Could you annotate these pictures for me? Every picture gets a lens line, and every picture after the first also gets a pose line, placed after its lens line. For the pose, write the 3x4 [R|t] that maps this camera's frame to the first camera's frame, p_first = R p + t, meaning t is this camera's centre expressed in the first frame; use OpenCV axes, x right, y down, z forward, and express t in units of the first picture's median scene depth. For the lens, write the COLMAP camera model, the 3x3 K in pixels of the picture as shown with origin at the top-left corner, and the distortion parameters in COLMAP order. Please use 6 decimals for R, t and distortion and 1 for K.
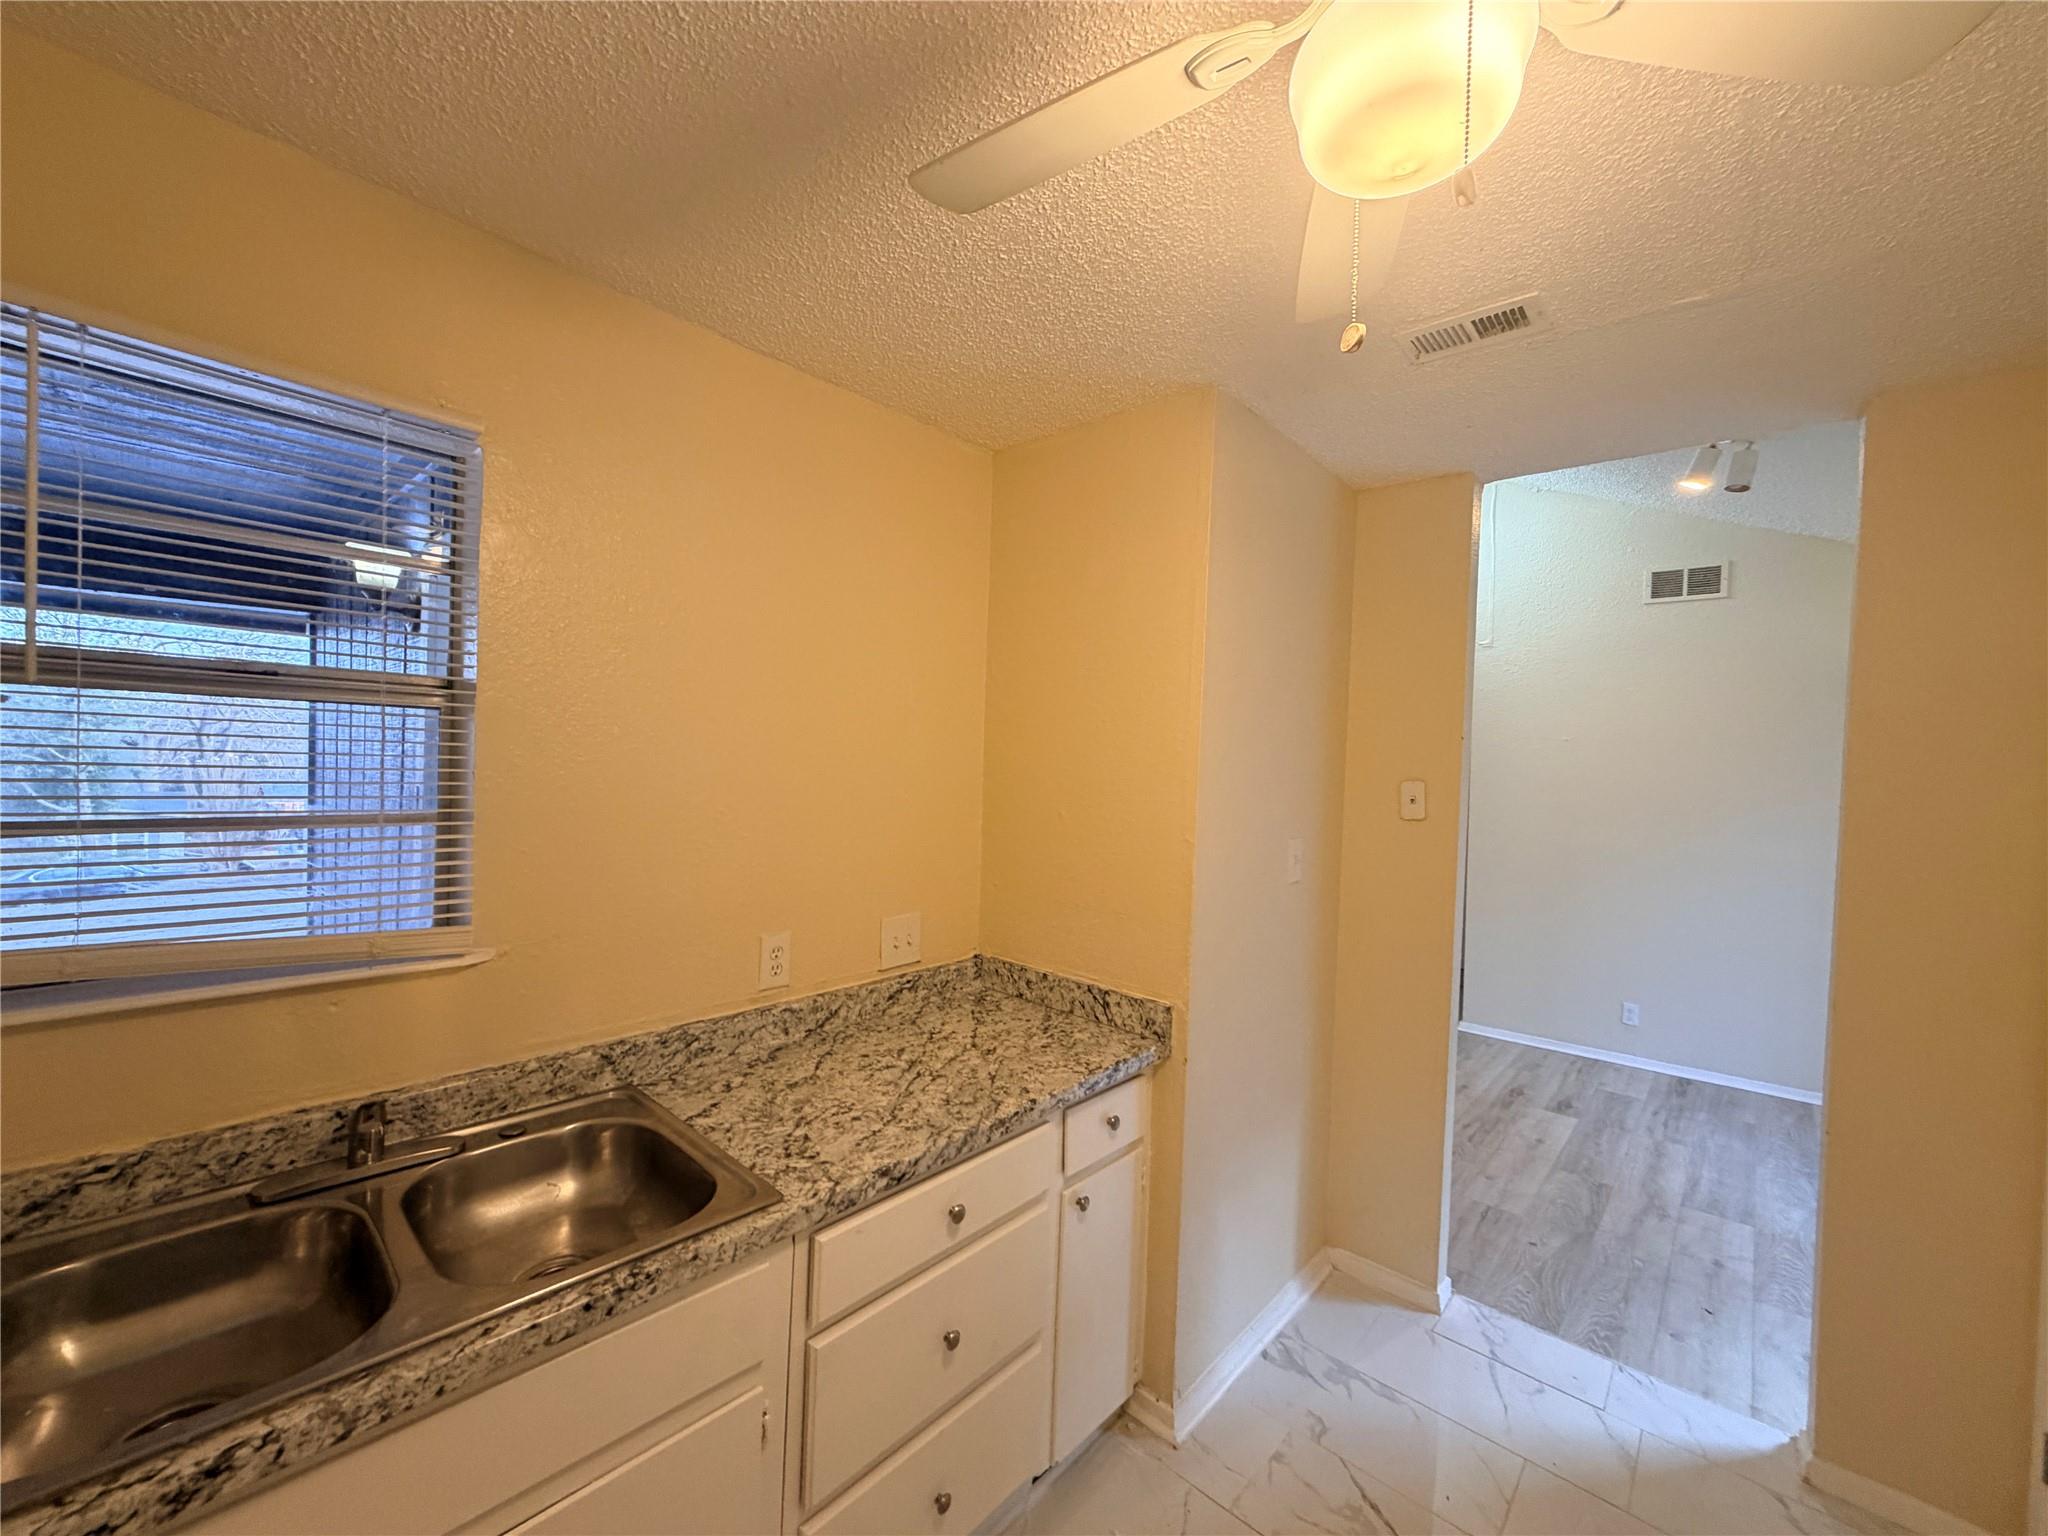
lens RADIAL K [[816.4, 0, 1023.1], [0, 816.4, 768.3], [0, 0, 1]] dist [-0.001023, -0.000410]
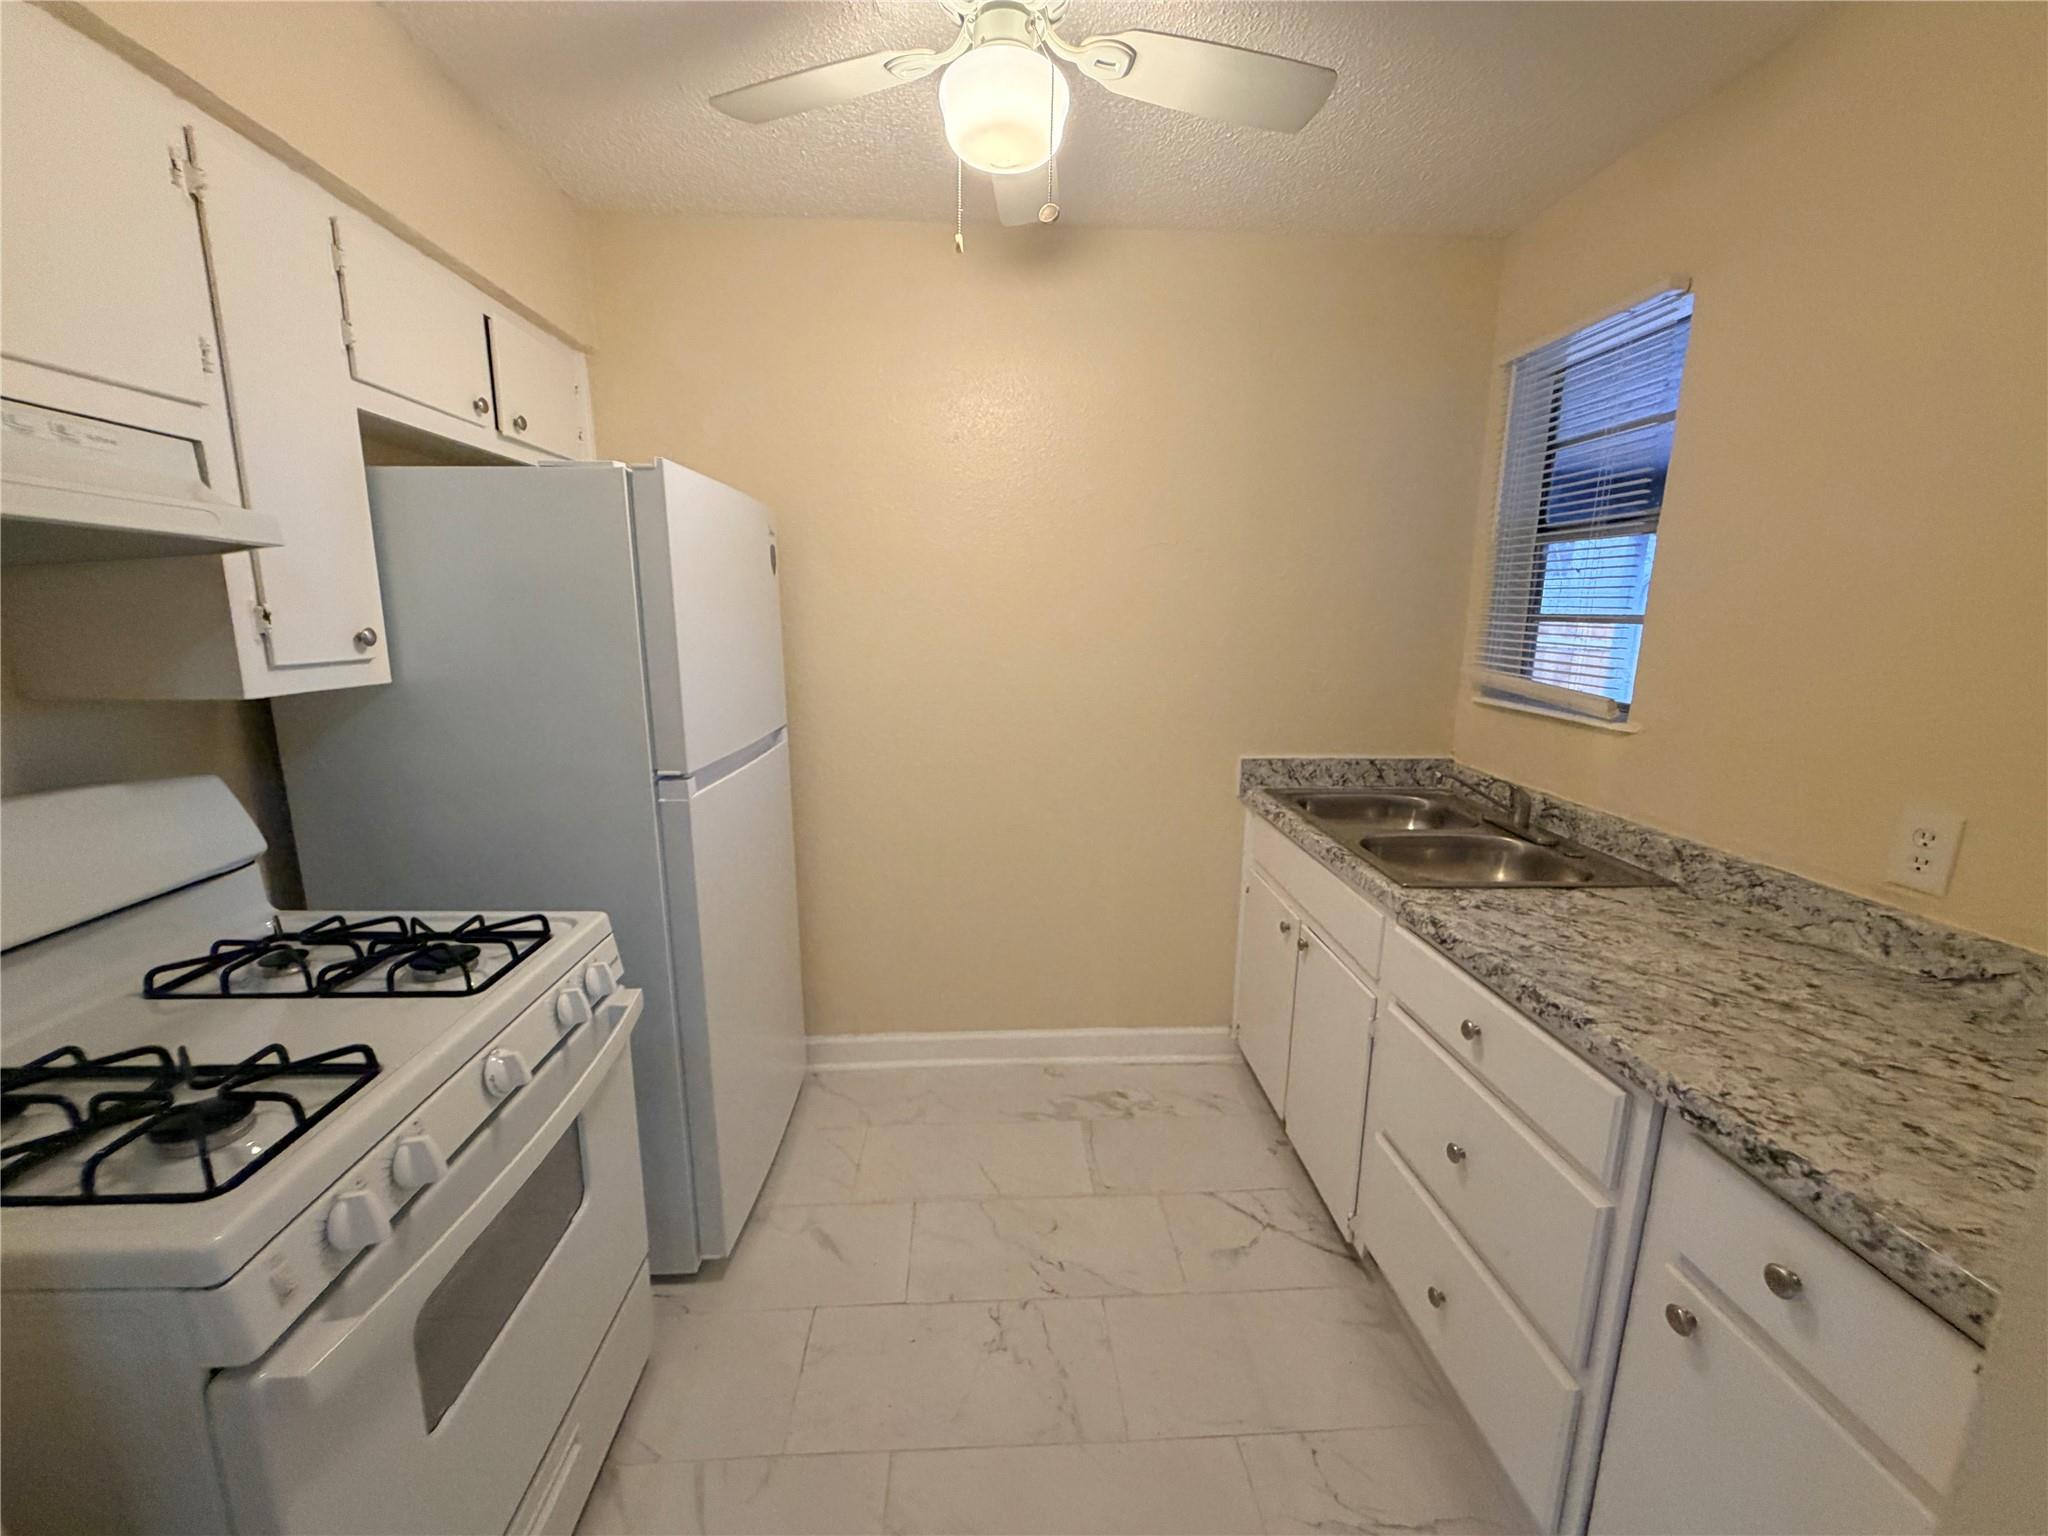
lens RADIAL K [[820.2, 0, 1018.5], [0, 820.2, 767.3], [0, 0, 1]] dist [-0.001270, -0.000036]
pose [[-0.705818, 0.093239, -0.702230, 0.732814], [-0.045110, 0.983372, 0.175909, 0.090725], [0.706956, 0.155837, -0.689876, 0.997508]]
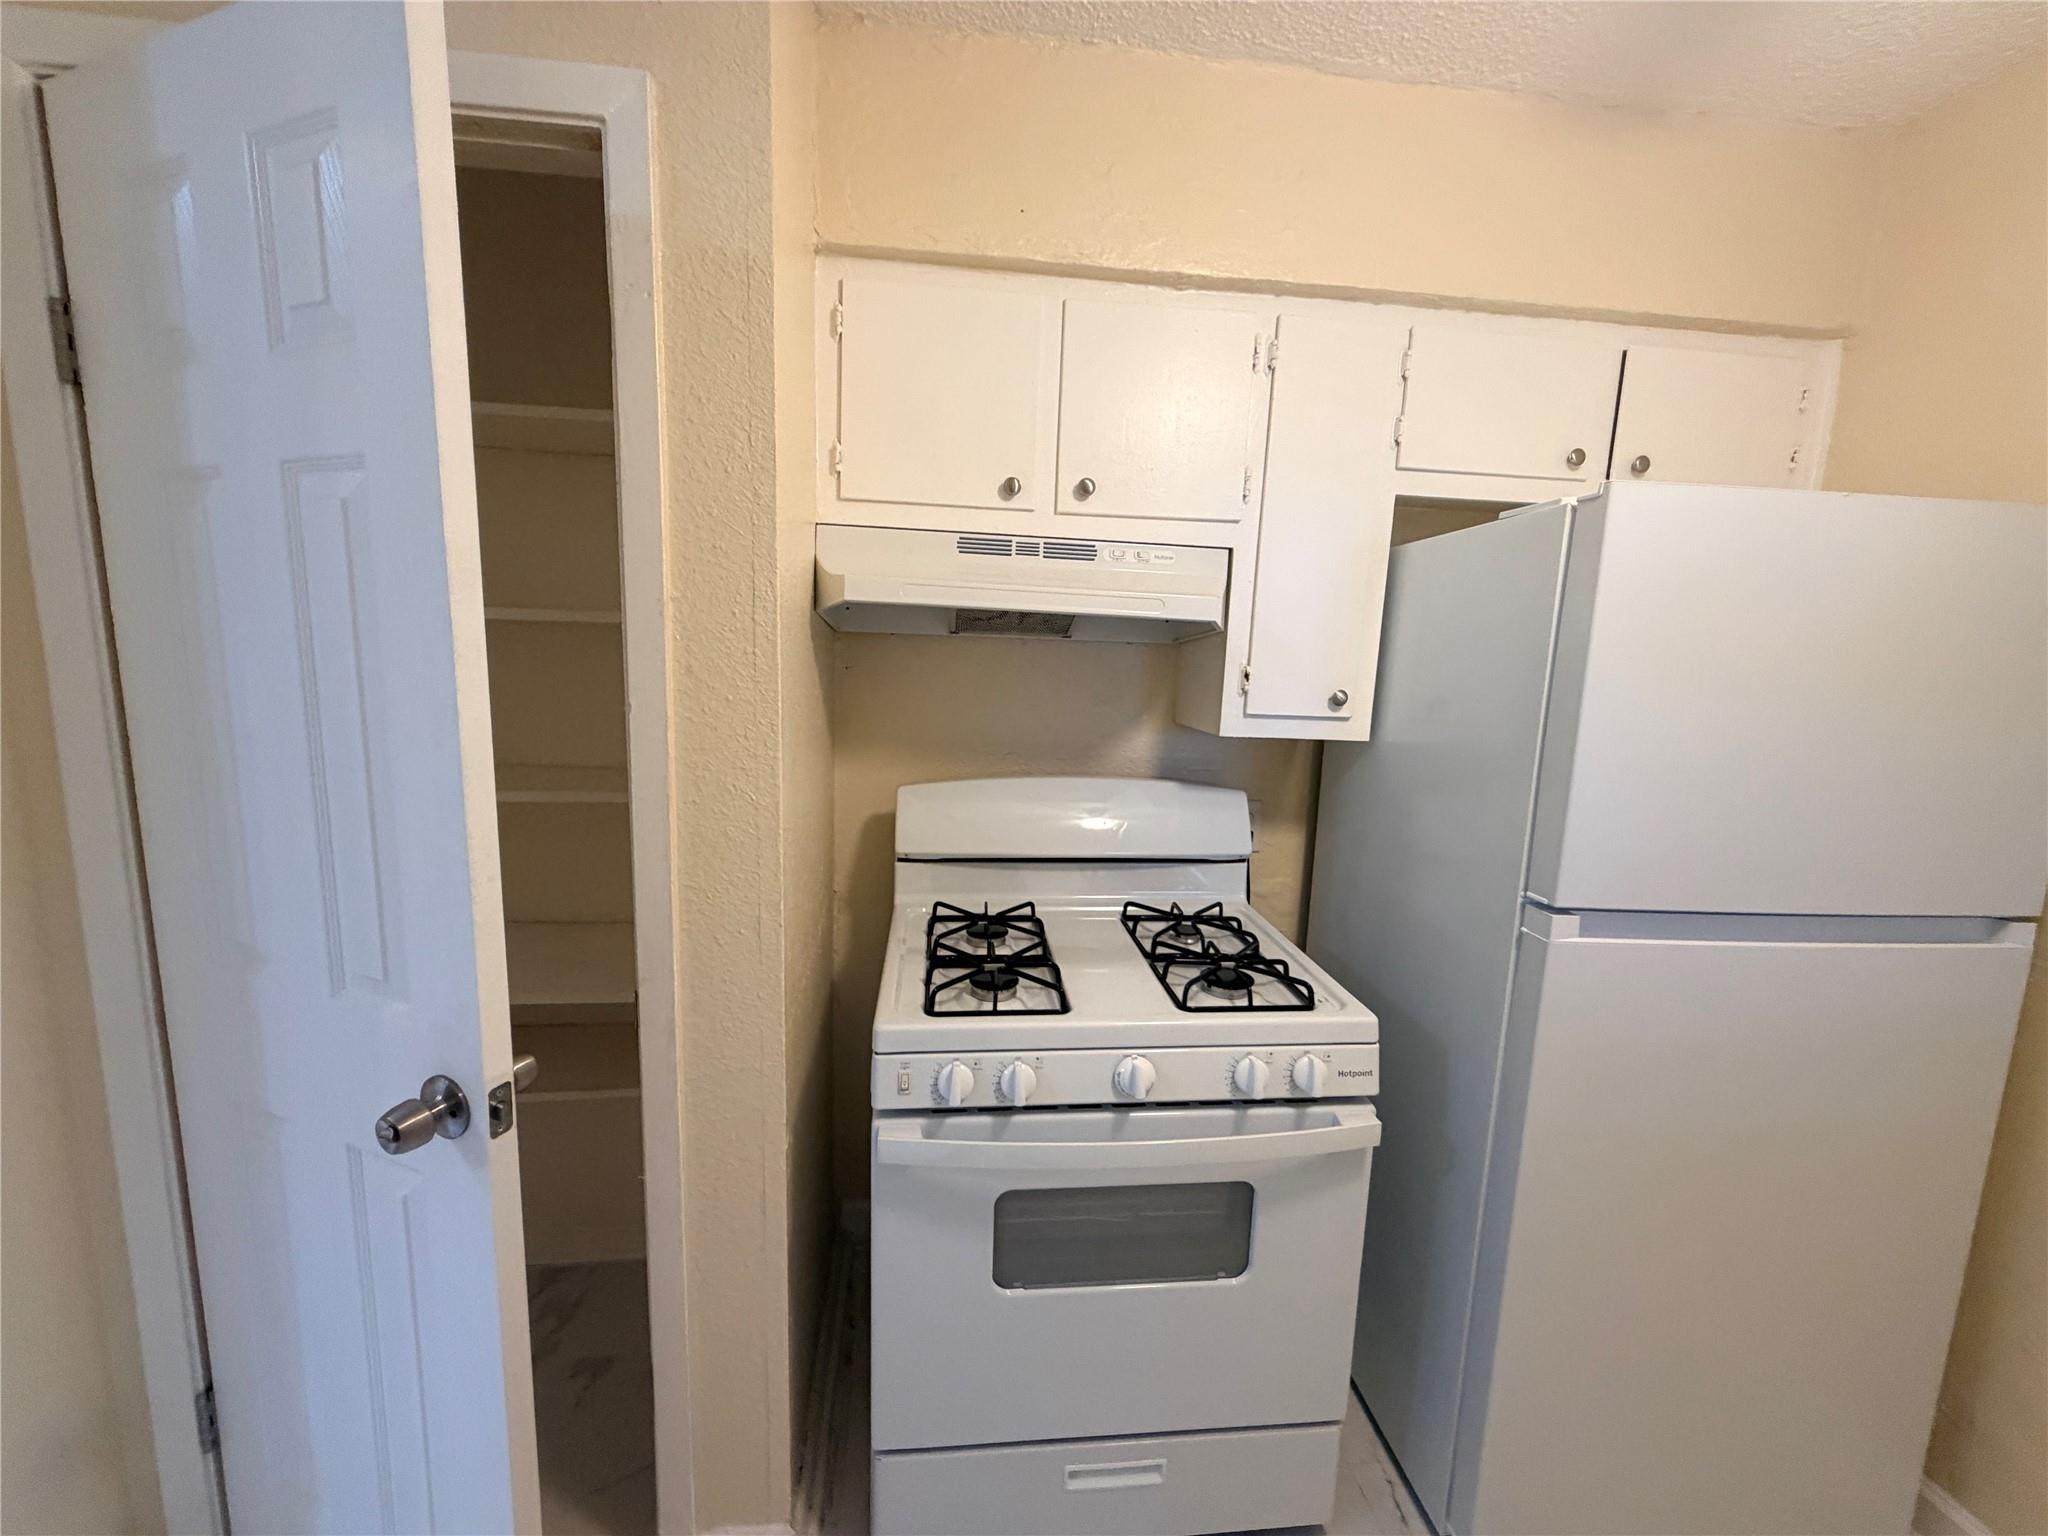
lens RADIAL K [[820.2, 0, 1018.5], [0, 820.2, 767.3], [0, 0, 1]] dist [-0.001270, -0.000036]
pose [[-0.739120, -0.158285, 0.654712, 0.266147], [-0.050818, 0.982331, 0.180121, 0.065468], [-0.671654, 0.099860, -0.734104, 0.883828]]
